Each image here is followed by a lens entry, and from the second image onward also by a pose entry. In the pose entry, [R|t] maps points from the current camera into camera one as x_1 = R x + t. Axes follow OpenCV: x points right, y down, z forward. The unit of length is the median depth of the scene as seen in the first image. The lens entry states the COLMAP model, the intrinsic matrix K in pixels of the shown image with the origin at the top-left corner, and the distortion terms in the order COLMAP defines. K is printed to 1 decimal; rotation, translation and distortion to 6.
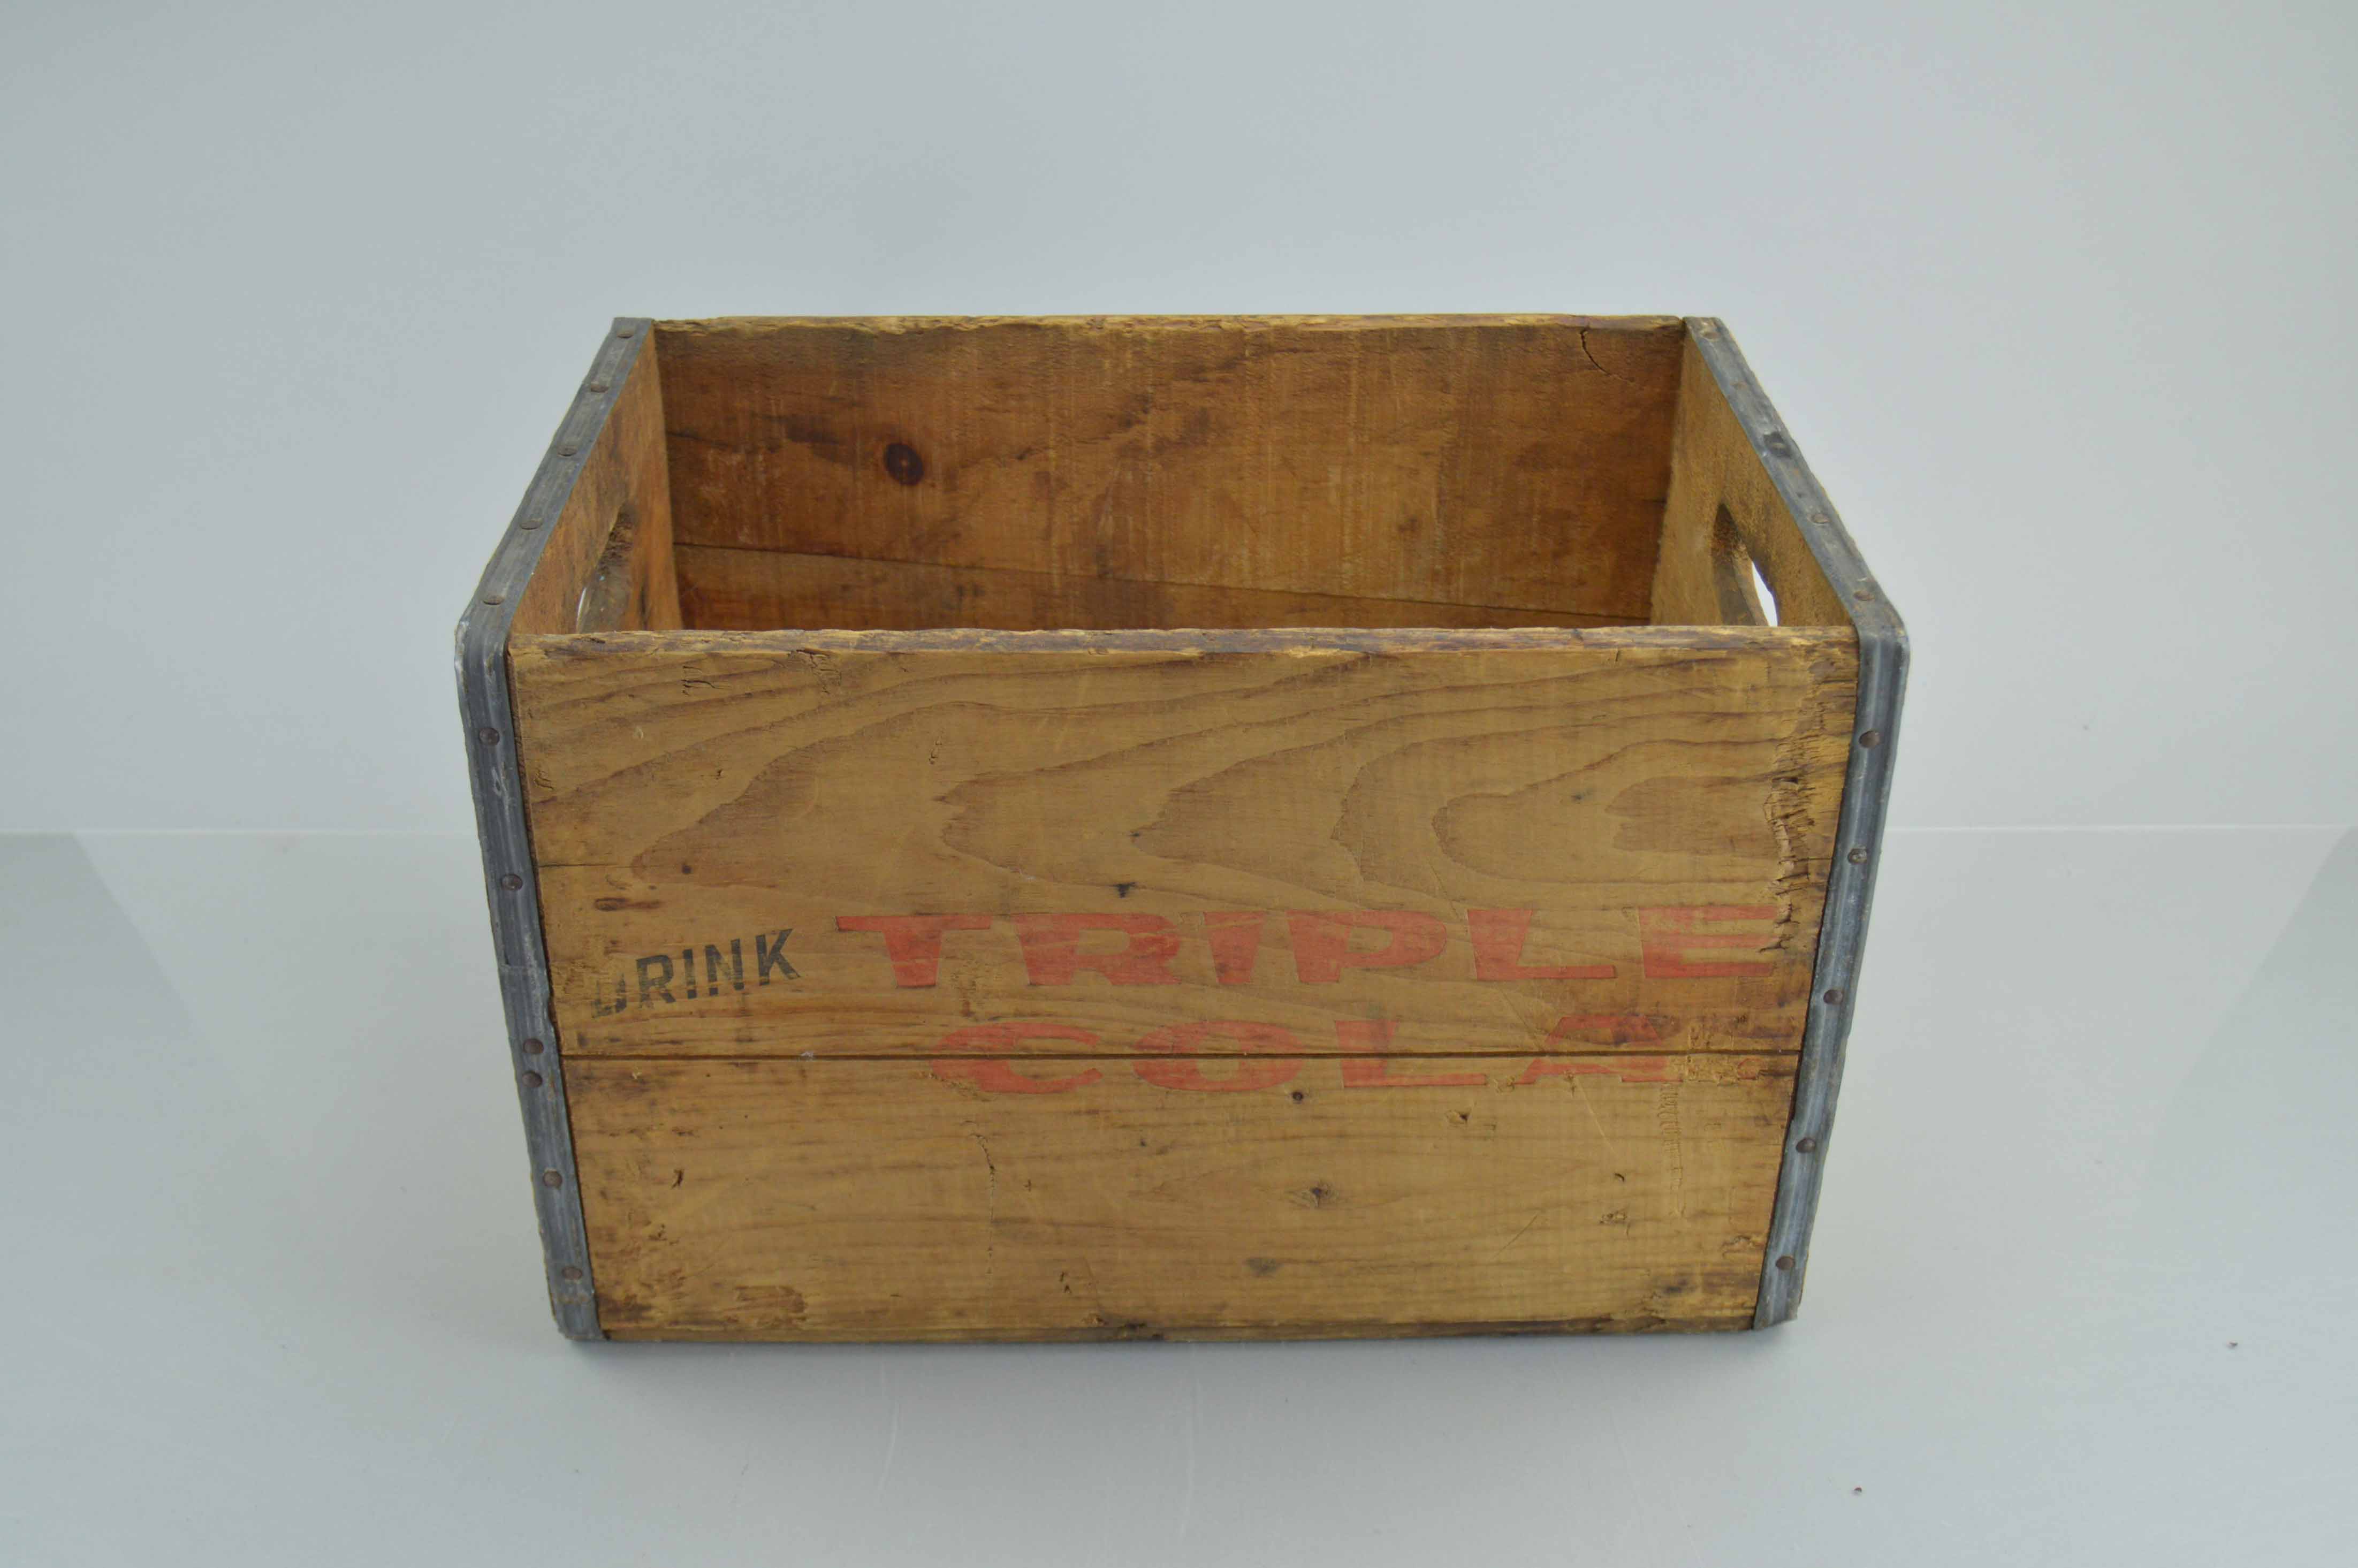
lens RADIAL K [[2535.0, 0, 1174.8], [0, 2535.0, 775.9], [0, 0, 1]] dist [-0.072601, 0.000000]
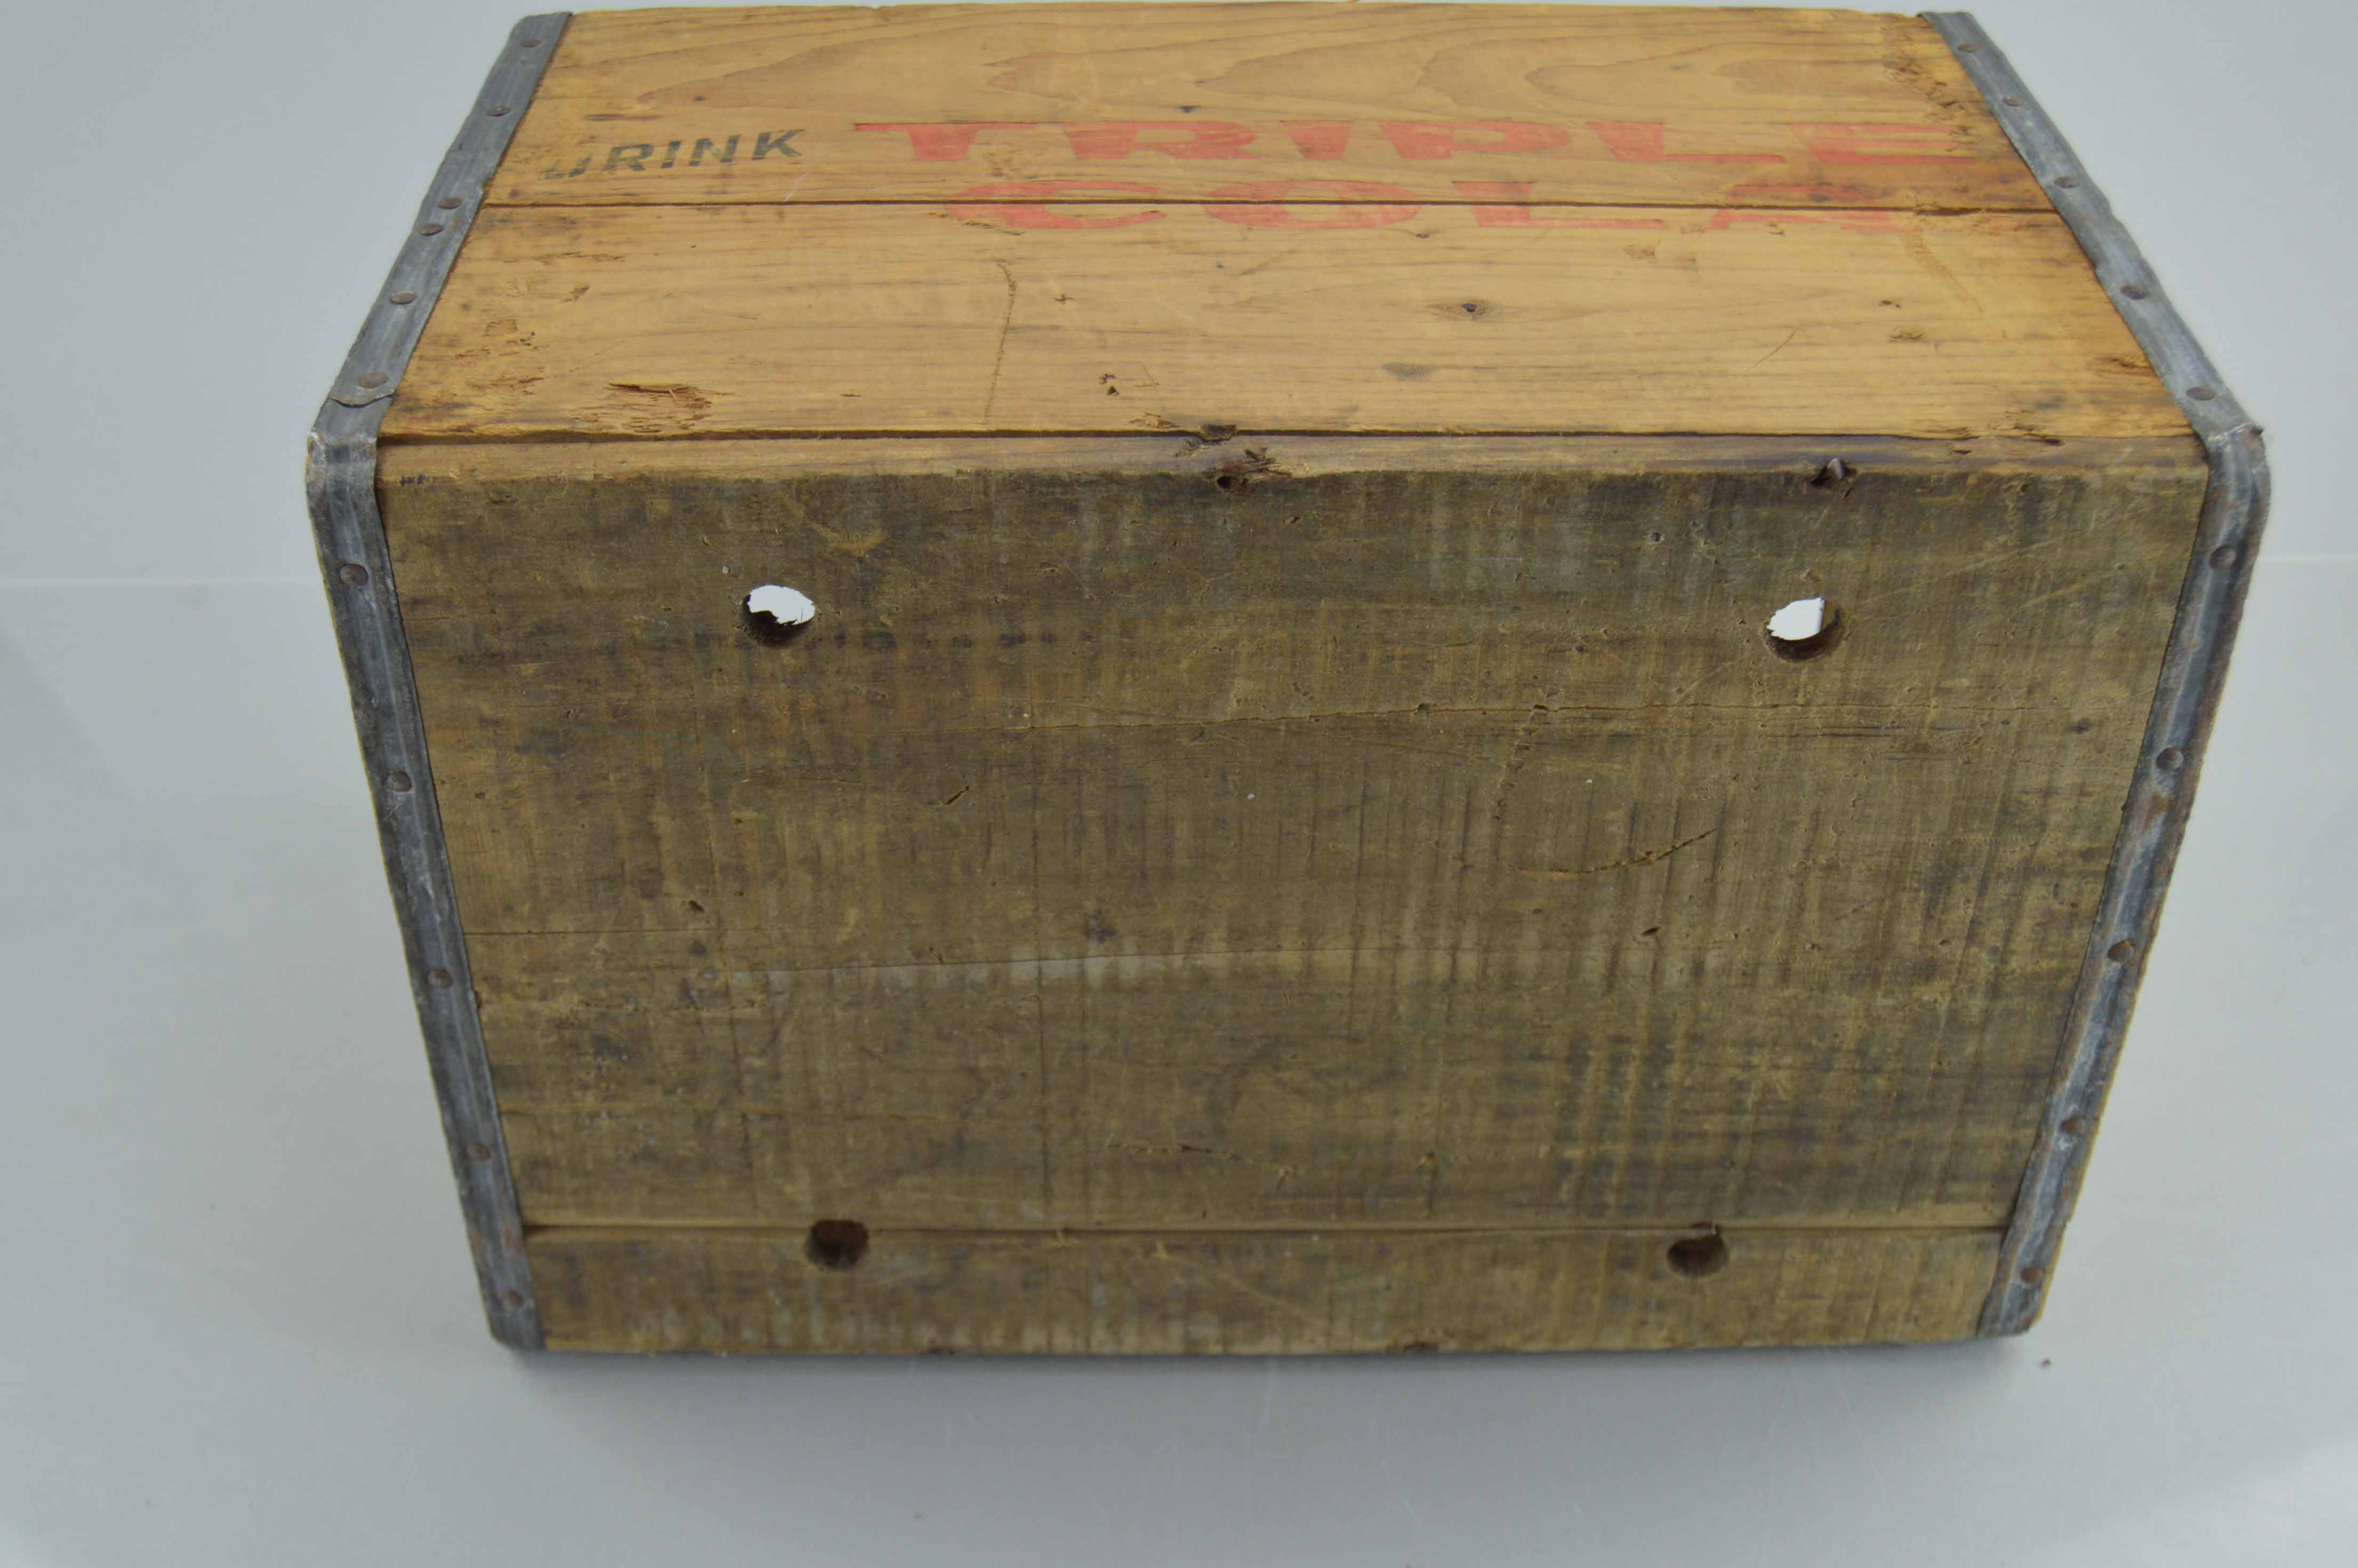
lens RADIAL K [[2653.7, 0, 1175.7], [0, 2653.7, 782.8], [0, 0, 1]] dist [-0.061975, 0.000000]
pose [[0.999395, -0.034772, -0.000189, -0.031845], [0.004476, 0.134023, -0.990968, 0.964264], [0.034483, 0.990368, 0.134098, 1.085675]]
